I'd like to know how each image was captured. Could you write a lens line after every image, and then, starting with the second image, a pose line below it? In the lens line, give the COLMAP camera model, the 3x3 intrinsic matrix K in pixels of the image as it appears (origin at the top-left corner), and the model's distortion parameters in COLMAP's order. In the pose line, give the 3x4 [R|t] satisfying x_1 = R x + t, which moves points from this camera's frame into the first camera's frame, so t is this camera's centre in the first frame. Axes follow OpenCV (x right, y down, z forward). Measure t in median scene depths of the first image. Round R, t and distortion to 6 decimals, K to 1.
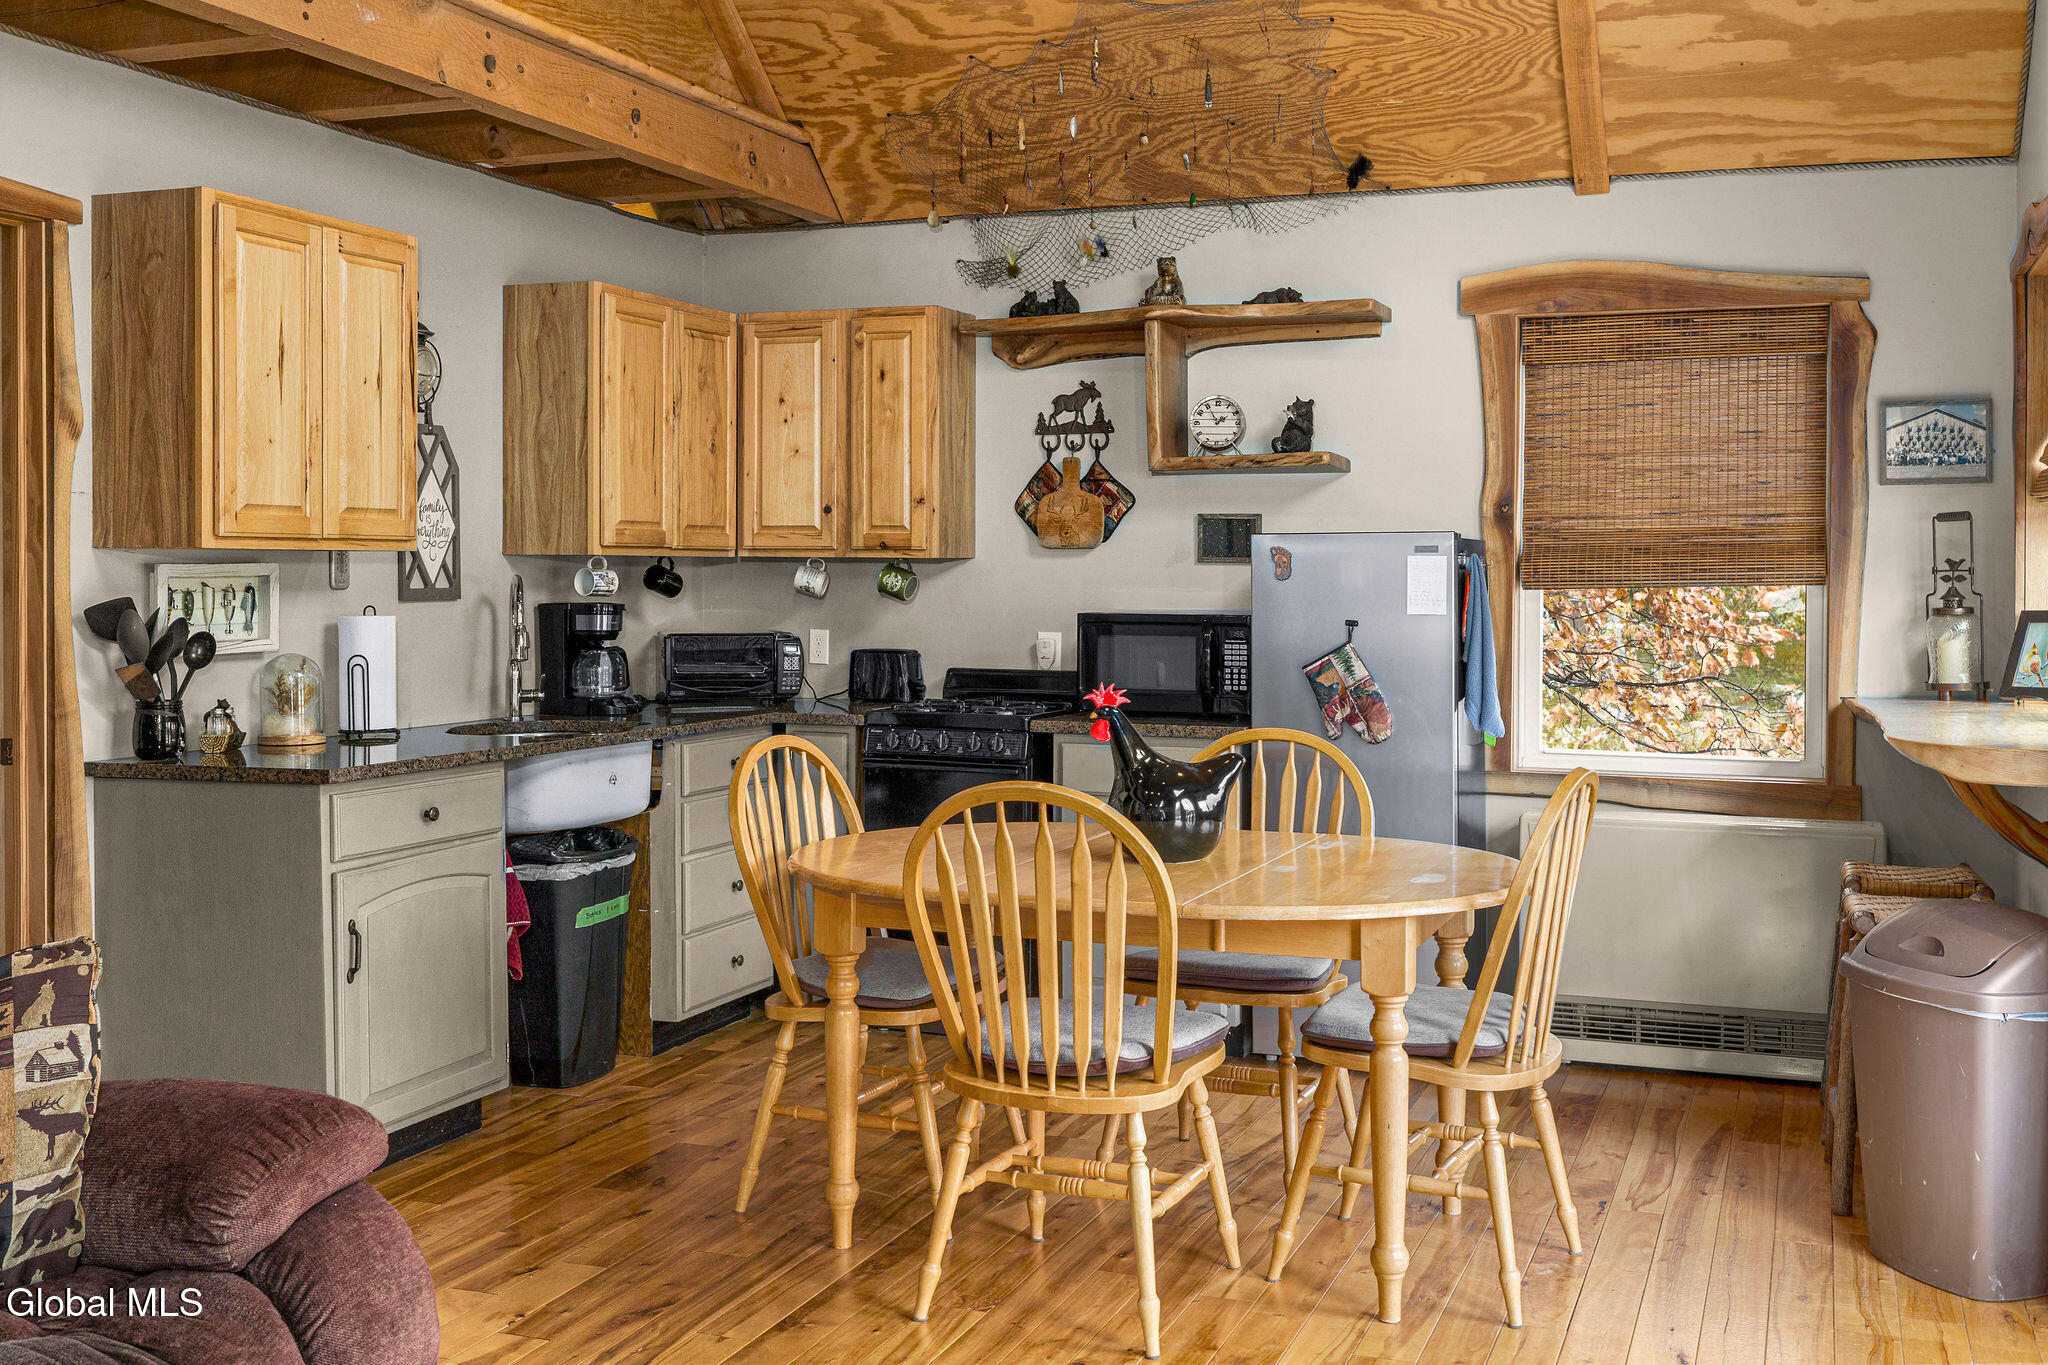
lens RADIAL K [[2049.6, 0, 1080.2], [0, 2049.6, 569.3], [0, 0, 1]] dist [0.010208, 0.003738]
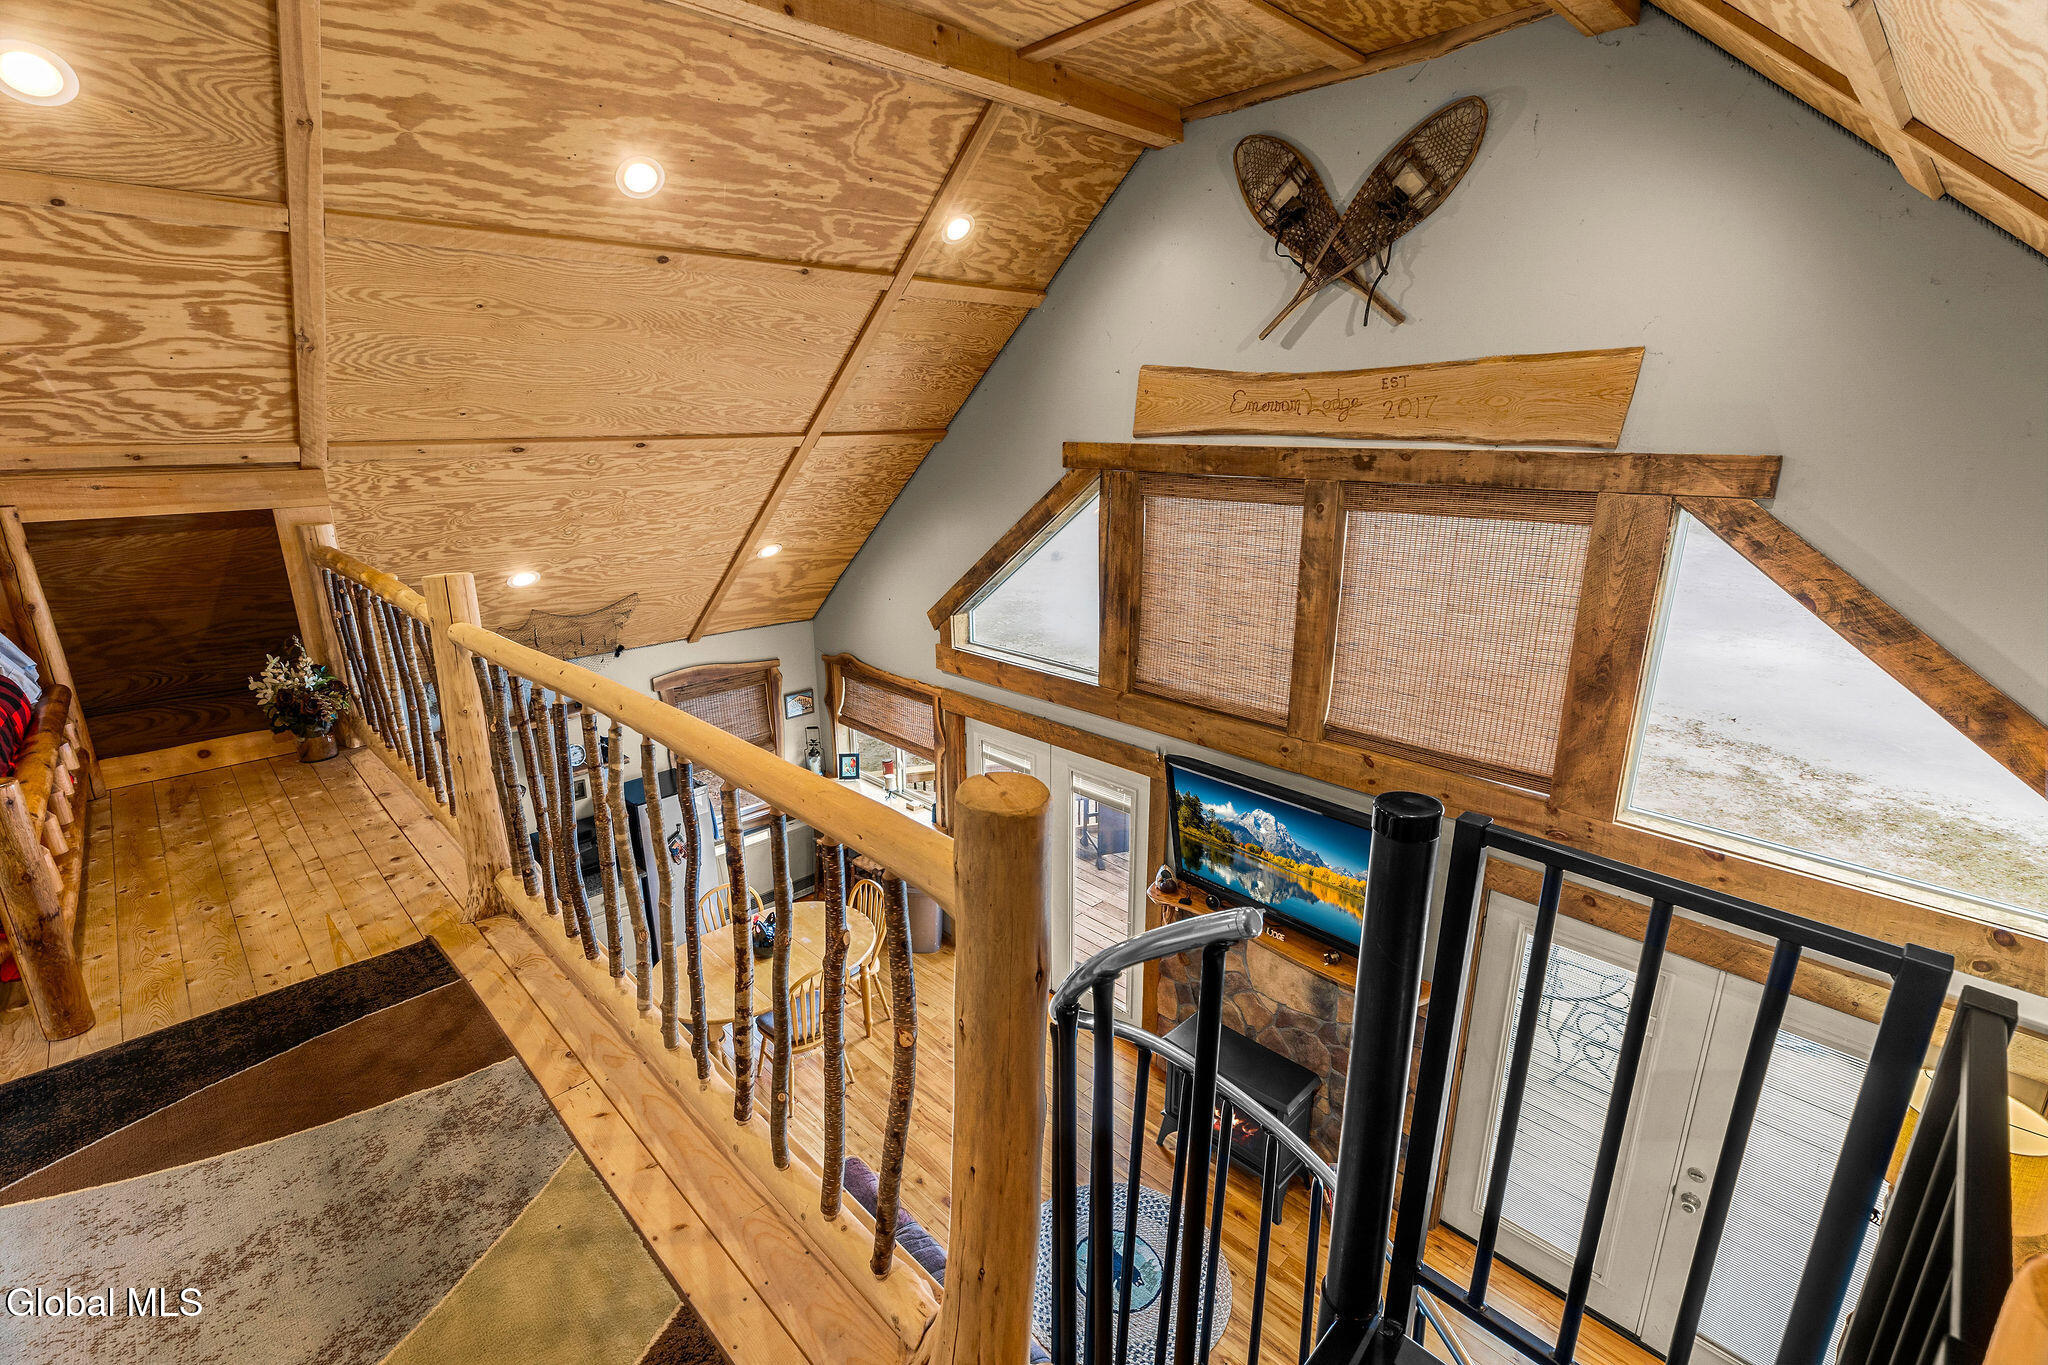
lens RADIAL K [[912.5, 0, 1019.8], [0, 912.5, 677.0], [0, 0, 1]] dist [0.001674, 0.000241]
pose [[0.424404, -0.257690, 0.868030, -0.645455], [0.008110, 0.959692, 0.280936, -0.471226], [-0.905436, -0.112191, 0.409388, 0.062845]]
